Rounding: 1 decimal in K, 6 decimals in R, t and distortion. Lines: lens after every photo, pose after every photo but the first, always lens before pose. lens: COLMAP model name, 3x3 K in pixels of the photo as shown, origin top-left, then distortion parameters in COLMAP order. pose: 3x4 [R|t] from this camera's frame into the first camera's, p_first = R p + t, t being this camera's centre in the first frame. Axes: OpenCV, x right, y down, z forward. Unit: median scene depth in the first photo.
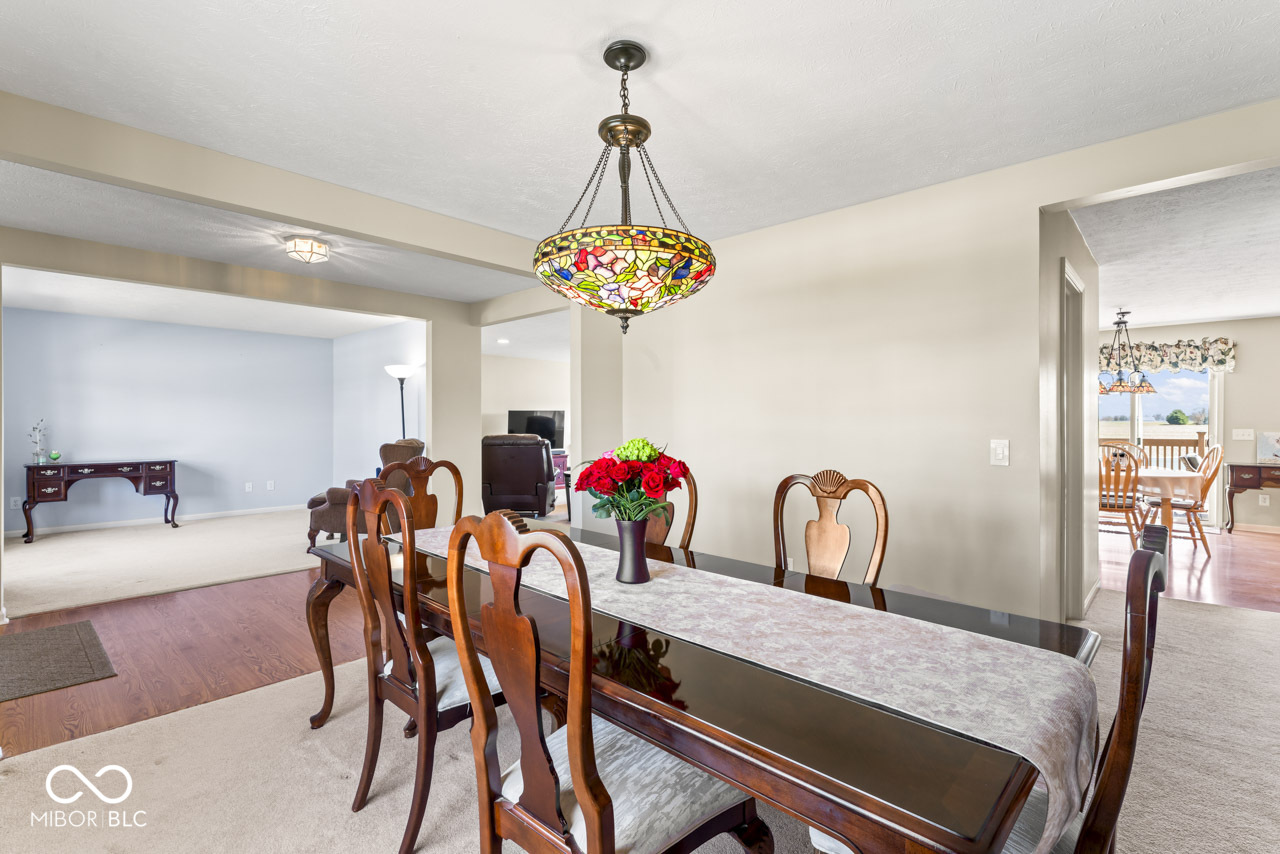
lens RADIAL K [[590.4, 0, 637.0], [0, 590.4, 426.3], [0, 0, 1]] dist [0.002931, -0.000032]
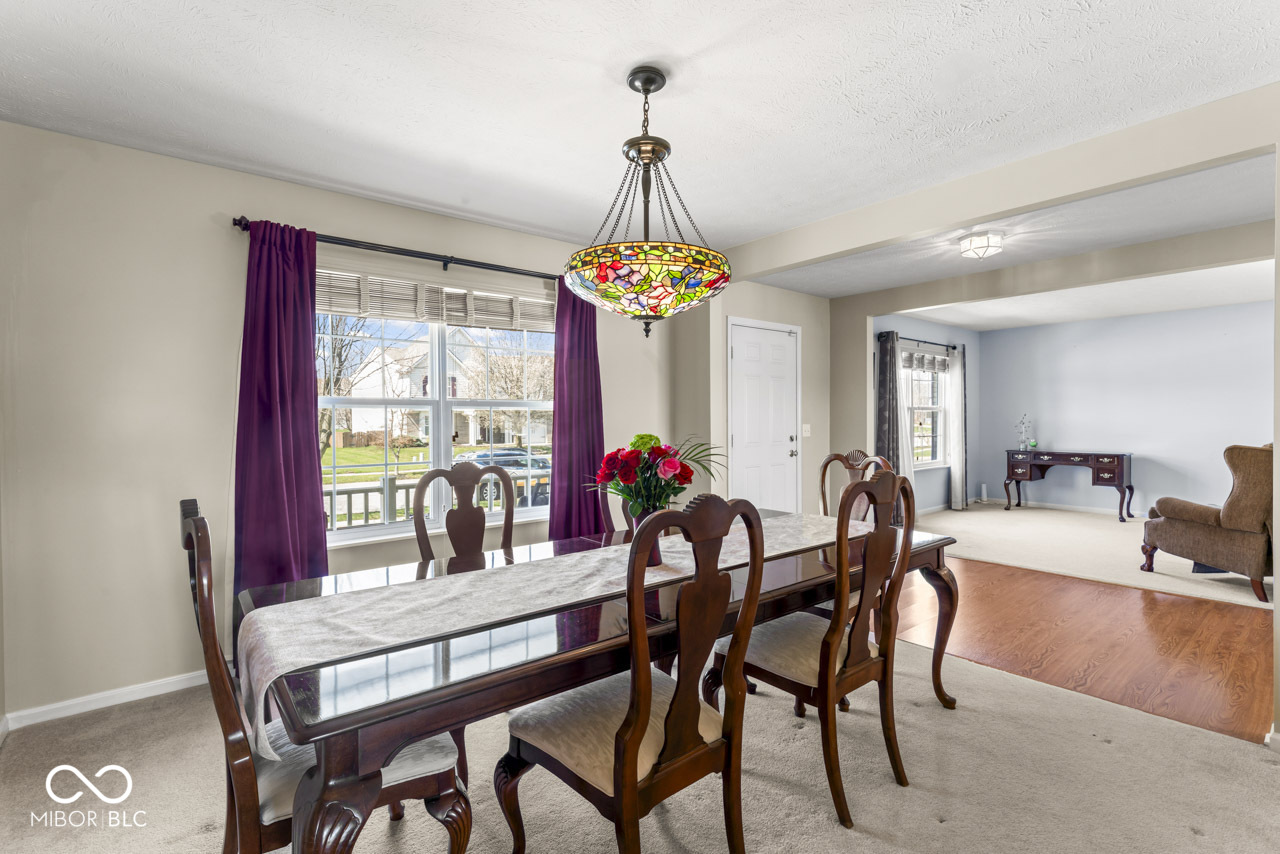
lens RADIAL K [[590.4, 0, 637.0], [0, 590.4, 426.3], [0, 0, 1]] dist [0.002931, -0.000032]
pose [[-0.126881, 0.011866, -0.991847, 0.344691], [0.001999, 0.999929, 0.011707, -0.002425], [0.991916, -0.000497, -0.126895, 0.363006]]
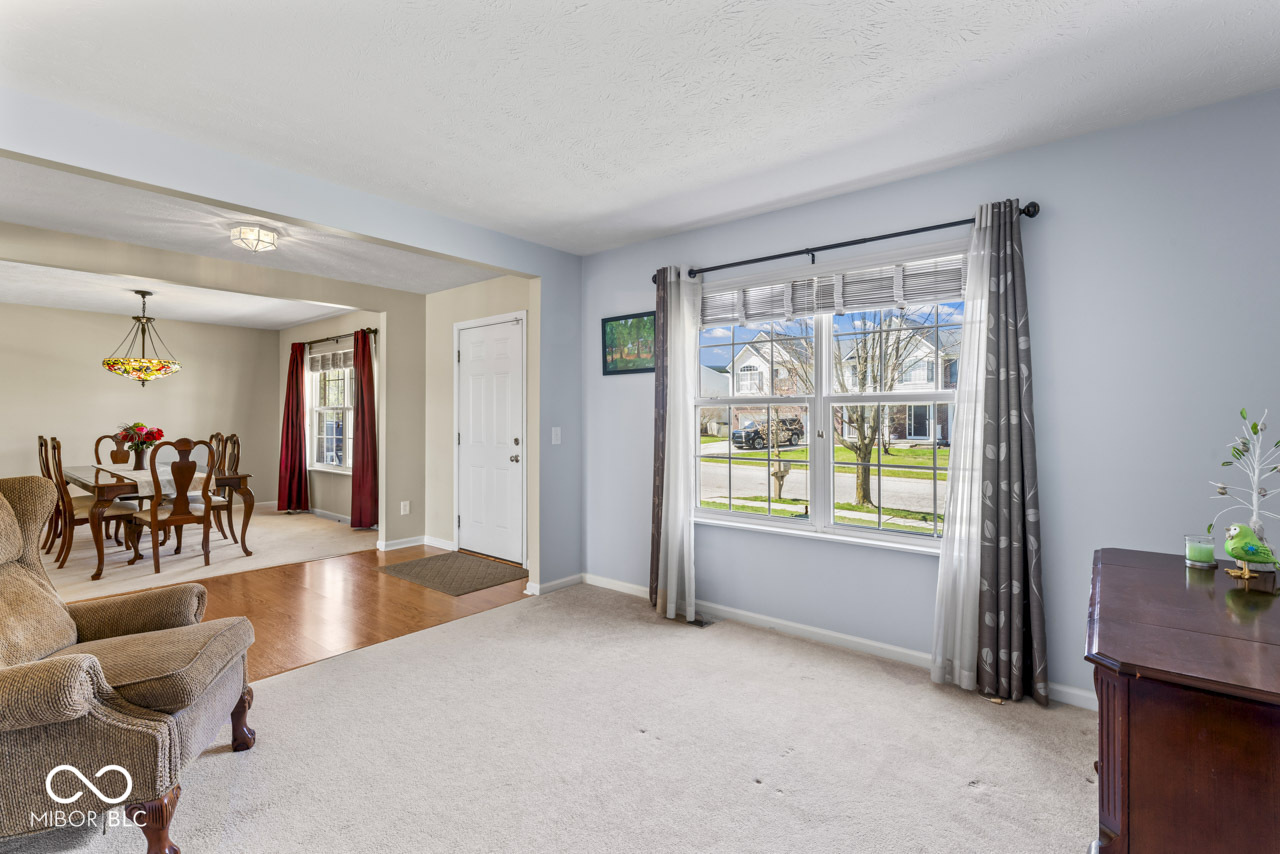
lens RADIAL K [[578.1, 0, 637.5], [0, 578.1, 415.5], [0, 0, 1]] dist [-0.003796, -0.000827]
pose [[-0.997147, -0.004518, -0.075354, -0.732523], [-0.004577, 0.999989, 0.000616, -0.008820], [0.075350, 0.000959, -0.997157, 1.307973]]
